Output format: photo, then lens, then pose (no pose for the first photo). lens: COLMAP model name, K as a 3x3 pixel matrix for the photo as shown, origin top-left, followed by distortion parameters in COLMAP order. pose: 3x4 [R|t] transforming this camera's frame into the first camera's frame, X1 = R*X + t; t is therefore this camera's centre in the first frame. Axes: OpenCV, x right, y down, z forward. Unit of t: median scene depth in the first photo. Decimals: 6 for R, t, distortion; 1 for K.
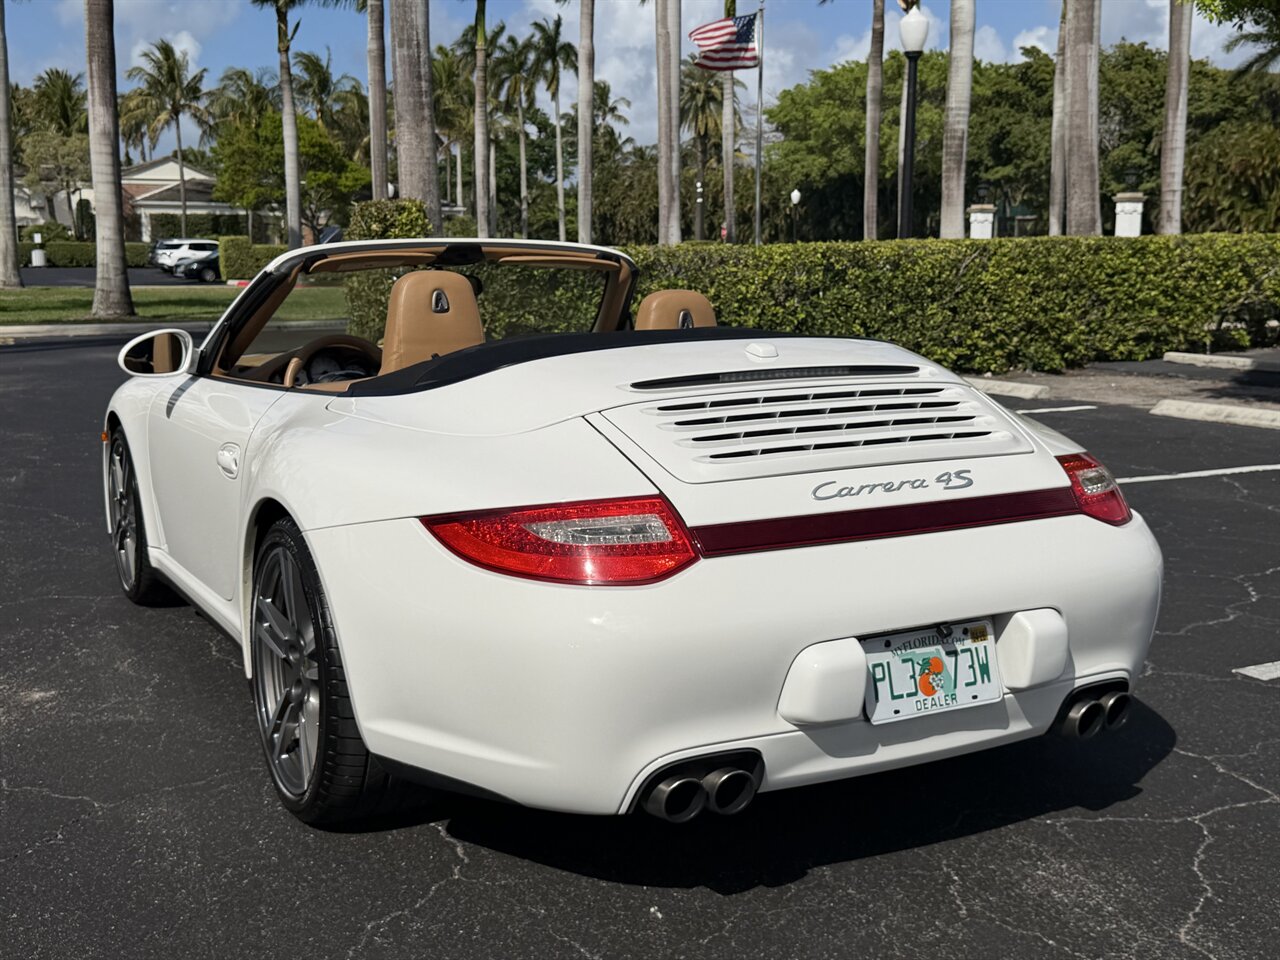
lens RADIAL K [[1490.8, 0, 642.5], [0, 1490.8, 478.7], [0, 0, 1]] dist [0.209751, -0.517082]
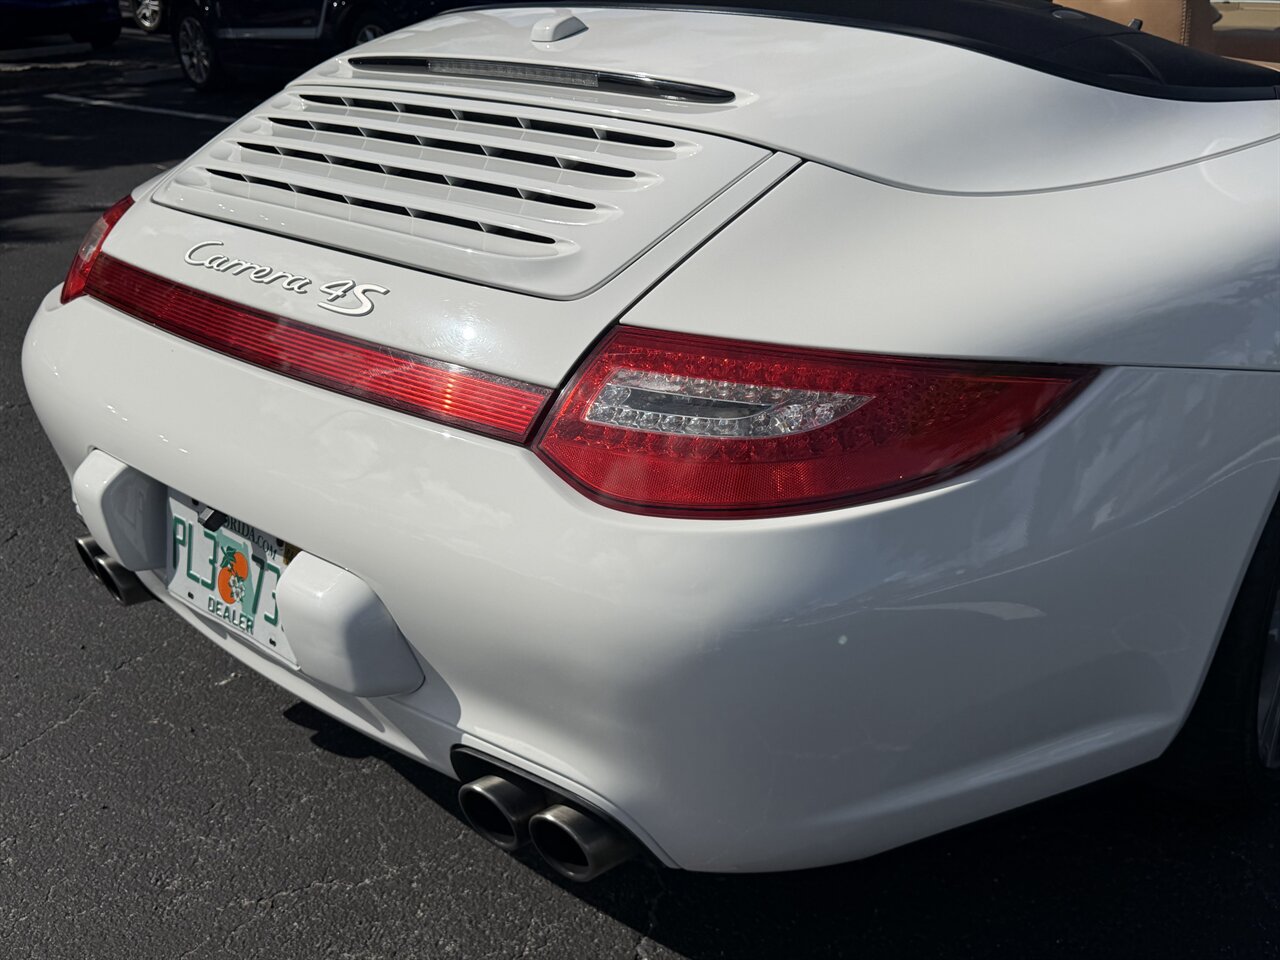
lens RADIAL K [[1271.2, 0, 640.0], [0, 1271.2, 480.0], [0, 0, 1]] dist [0.204349, -0.501393]
pose [[0.328217, 0.381895, -0.863962, 0.133275], [-0.115231, 0.923987, 0.364651, -0.024115], [0.937548, -0.020130, 0.347274, 0.182440]]
